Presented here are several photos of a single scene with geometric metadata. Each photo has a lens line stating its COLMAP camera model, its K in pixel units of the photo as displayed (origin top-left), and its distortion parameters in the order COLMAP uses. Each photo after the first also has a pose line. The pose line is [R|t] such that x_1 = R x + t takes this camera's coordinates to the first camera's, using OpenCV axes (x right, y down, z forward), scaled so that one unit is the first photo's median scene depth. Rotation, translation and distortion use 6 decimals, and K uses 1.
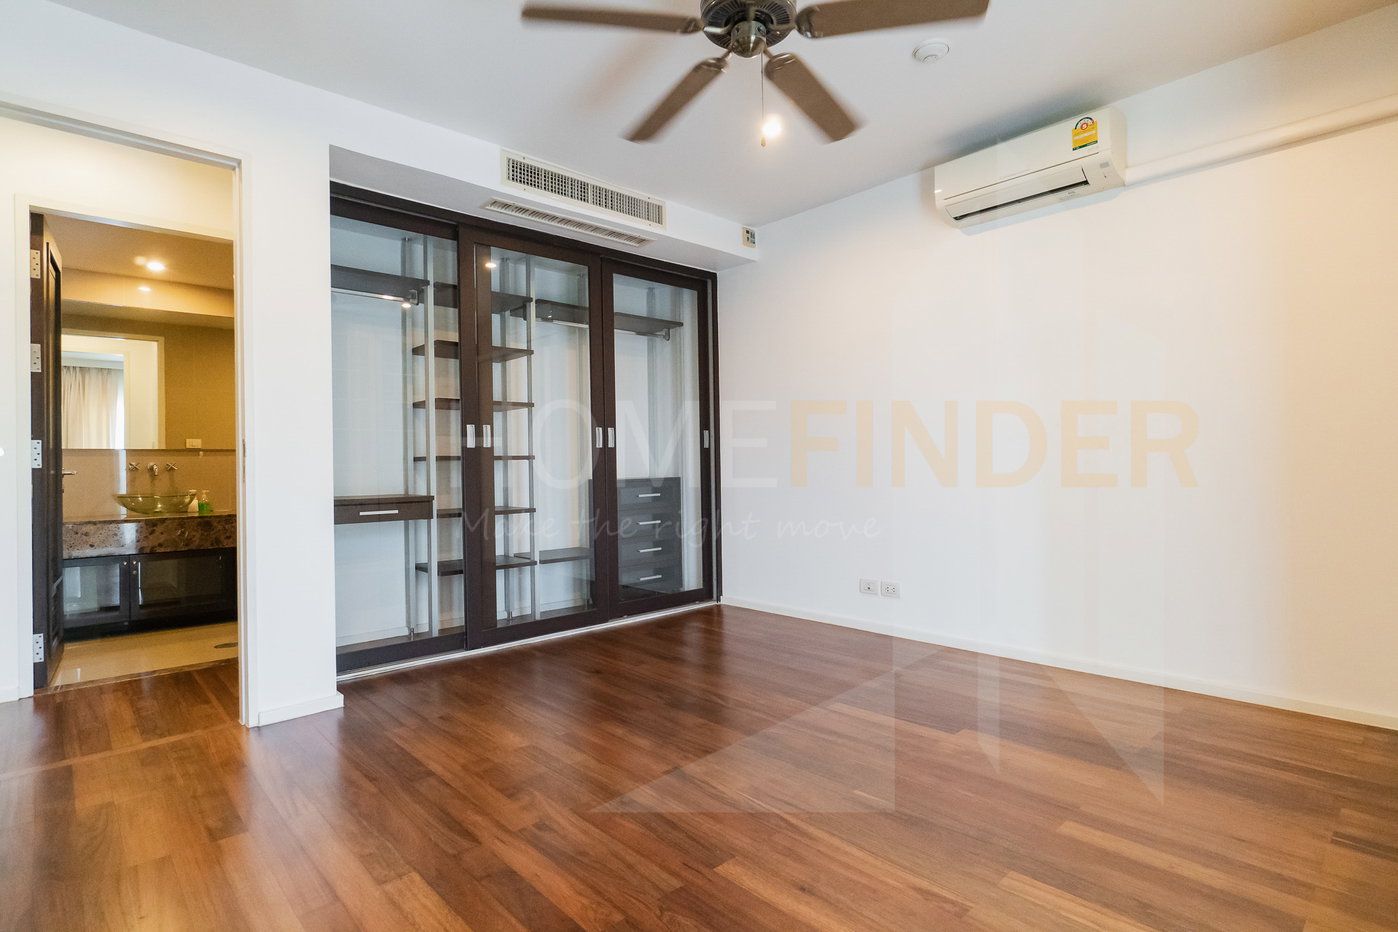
lens RADIAL K [[702.2, 0, 697.1], [0, 702.2, 462.4], [0, 0, 1]] dist [0.003142, 0.000440]
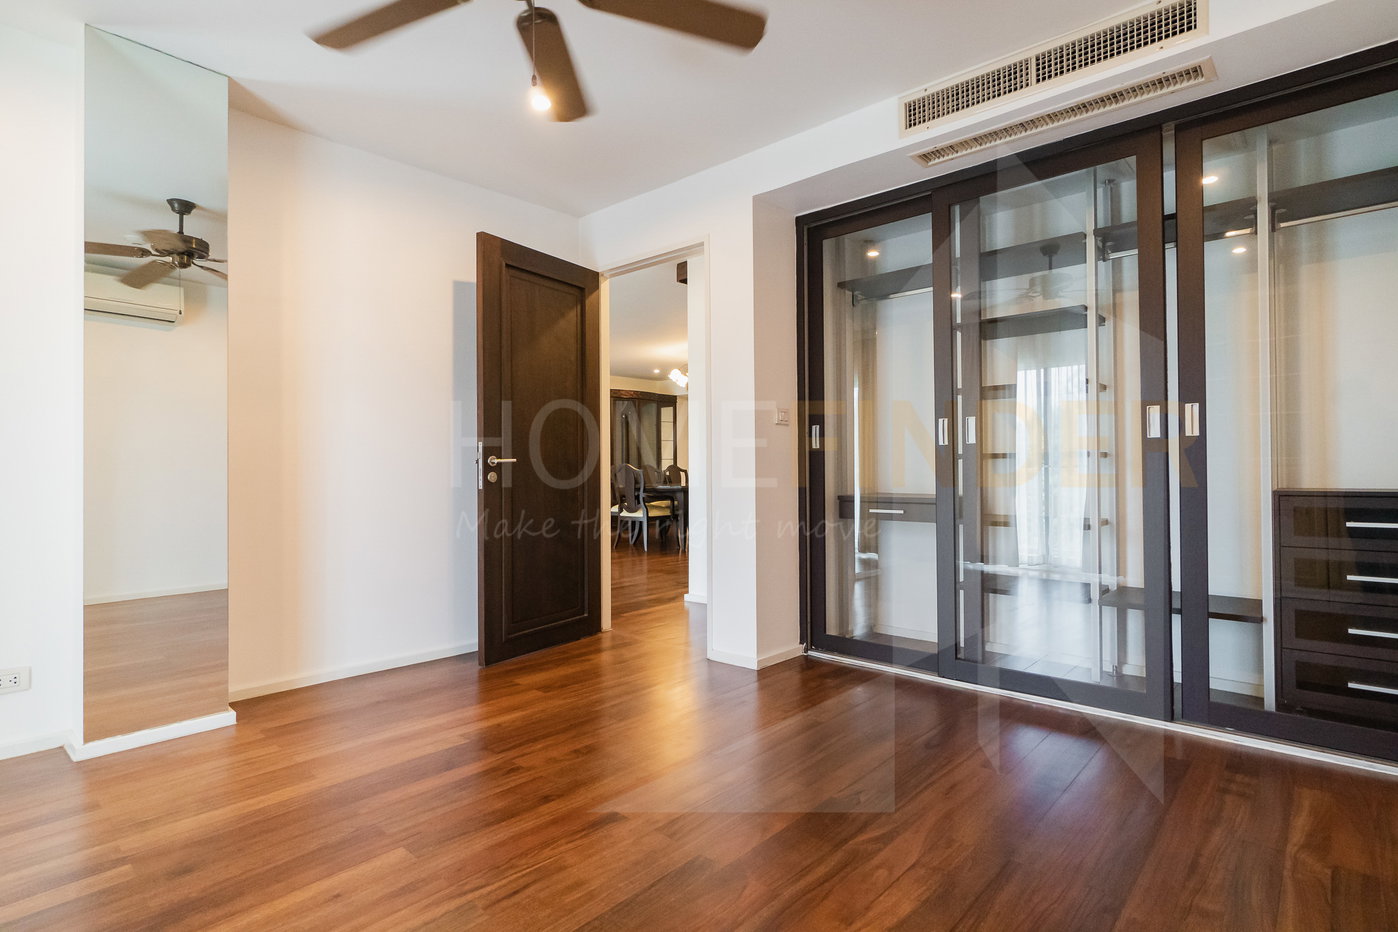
lens RADIAL K [[702.2, 0, 696.1], [0, 702.2, 467.4], [0, 0, 1]] dist [0.003142, 0.000440]
pose [[0.078002, 0.019631, -0.996760, 0.741013], [0.009199, 0.999749, 0.020410, -0.022012], [0.996911, -0.010761, 0.077802, 0.897987]]
